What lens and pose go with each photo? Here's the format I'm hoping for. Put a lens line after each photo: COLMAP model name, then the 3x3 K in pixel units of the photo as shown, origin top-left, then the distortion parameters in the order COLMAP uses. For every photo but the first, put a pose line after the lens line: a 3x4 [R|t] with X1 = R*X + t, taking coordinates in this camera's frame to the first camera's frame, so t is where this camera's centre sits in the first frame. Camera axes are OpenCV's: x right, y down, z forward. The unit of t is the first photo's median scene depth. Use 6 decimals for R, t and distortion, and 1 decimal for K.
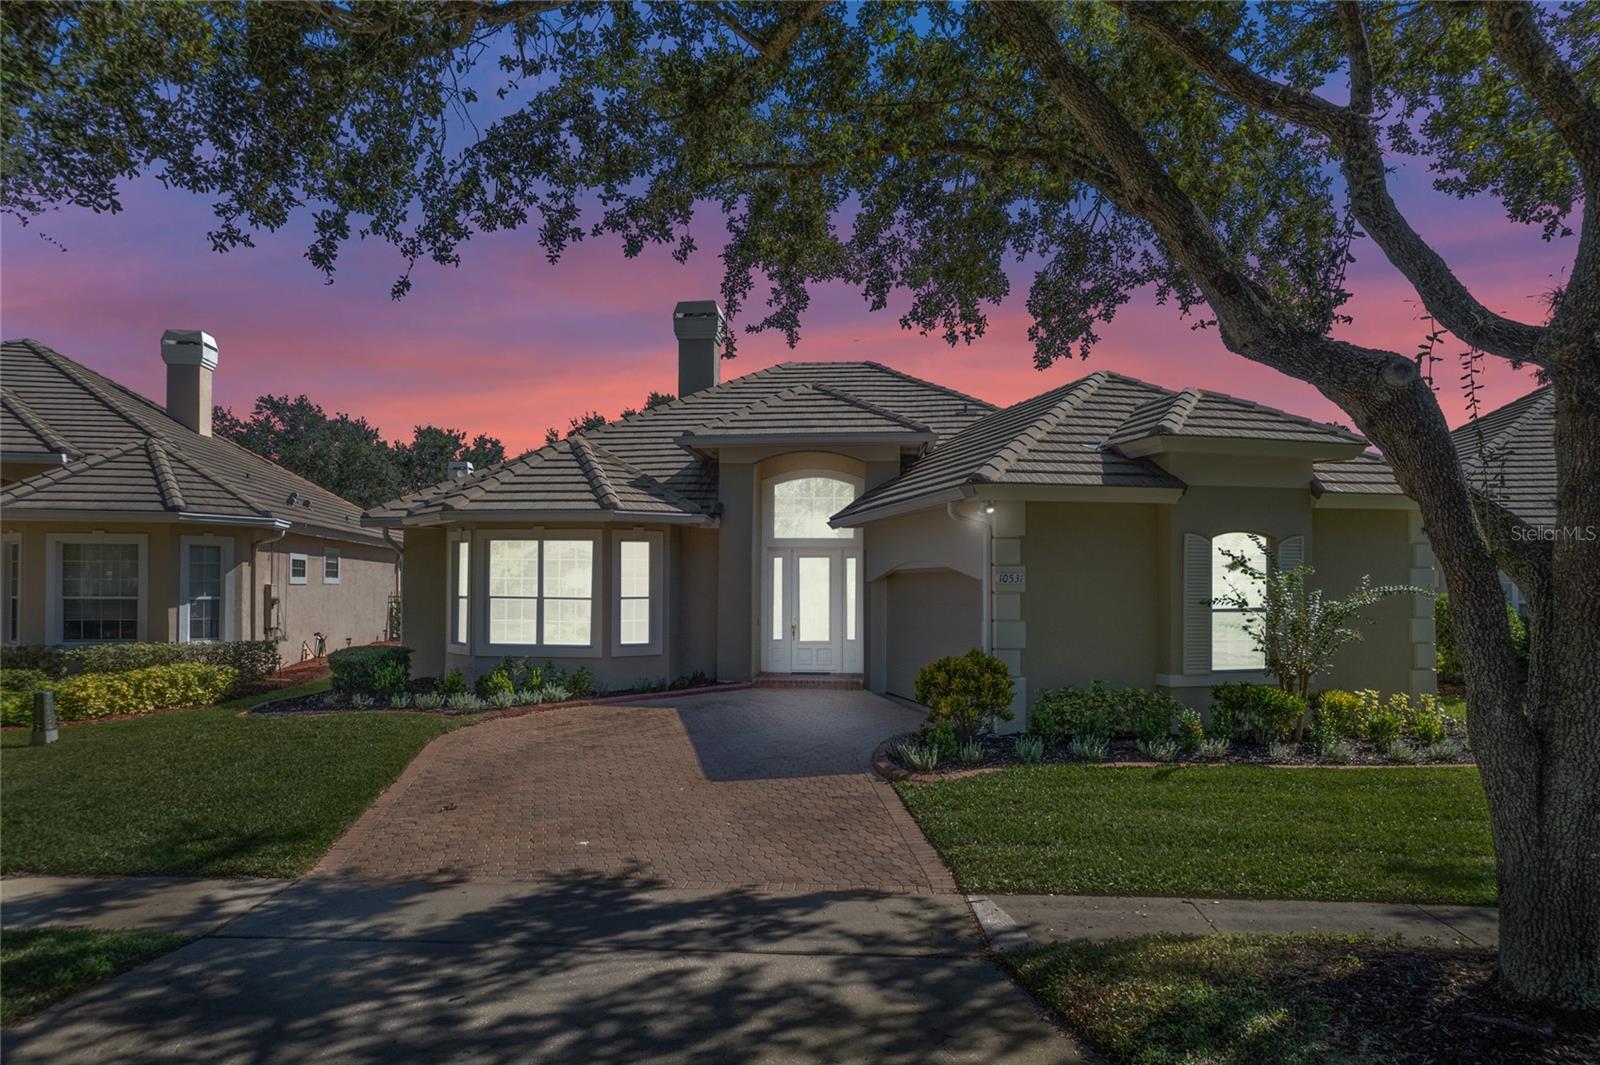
lens RADIAL K [[1036.1, 0, 822.2], [0, 1036.1, 549.1], [0, 0, 1]] dist [-0.067455, 0.053896]
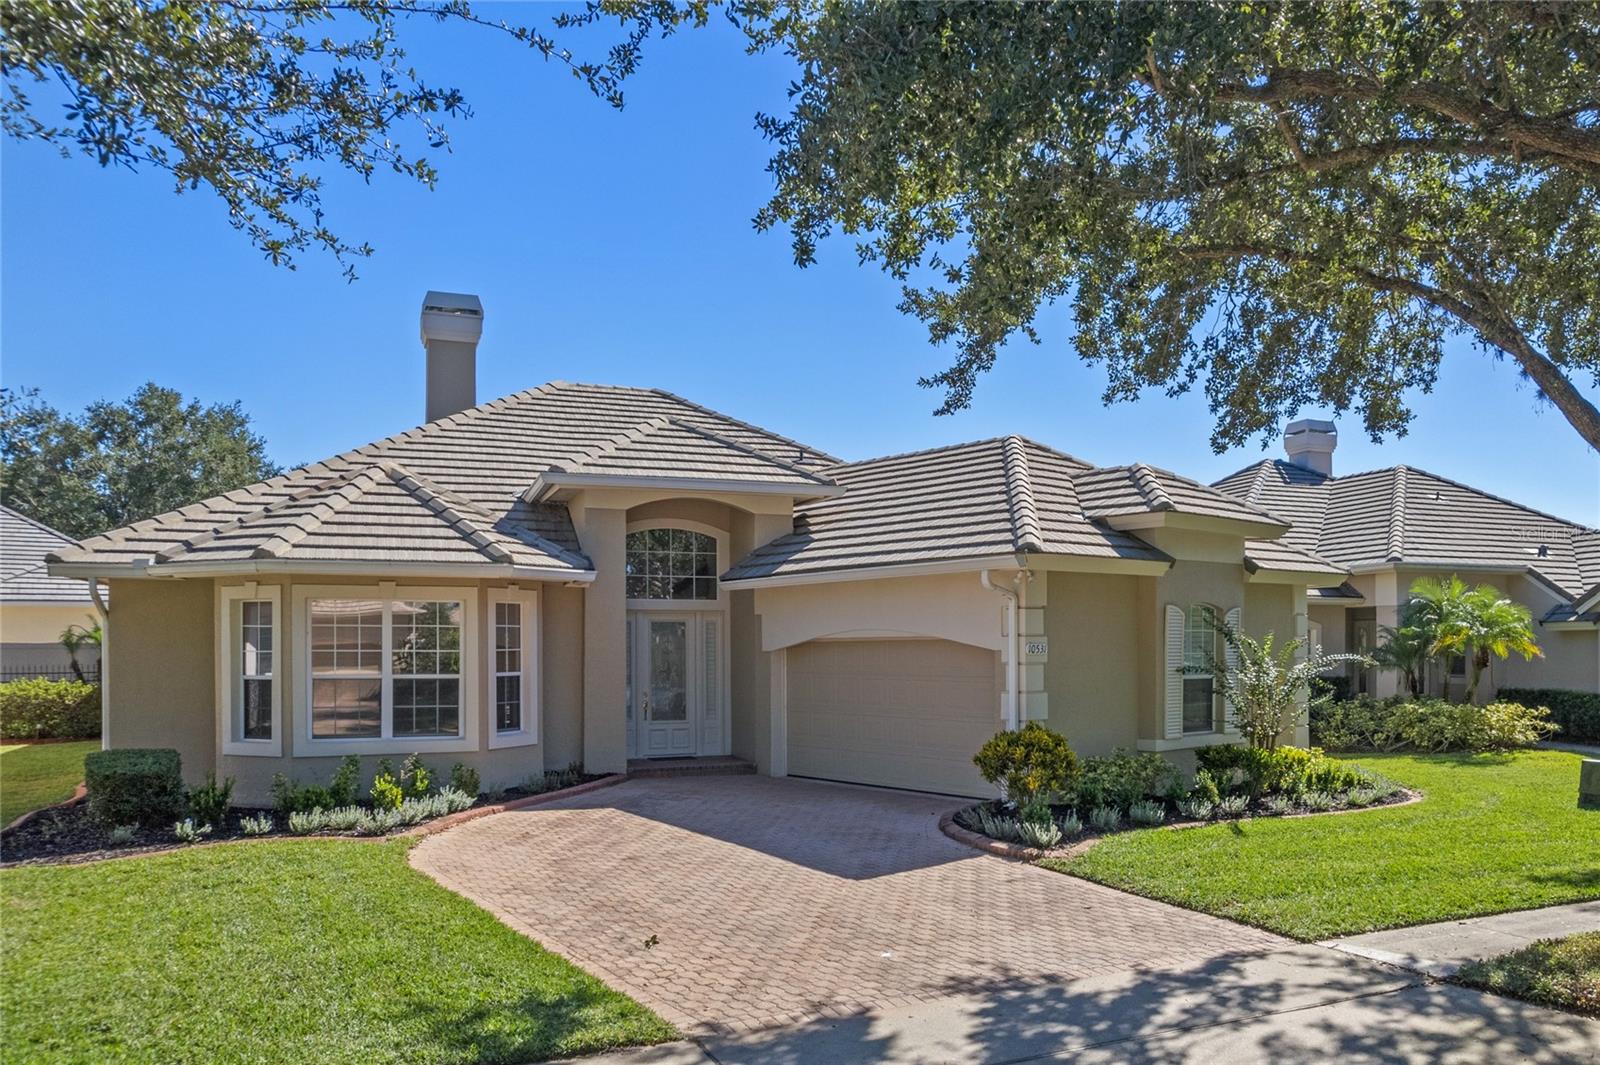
lens RADIAL K [[1261.5, 0, 800.0], [0, 1261.5, 615.0], [0, 0, 1]] dist [-0.040917, 0.000944]
pose [[0.871355, 0.004193, 0.490635, -0.816434], [-0.011107, 0.999876, 0.011180, -0.020388], [-0.490527, -0.015191, 0.871293, 0.087377]]
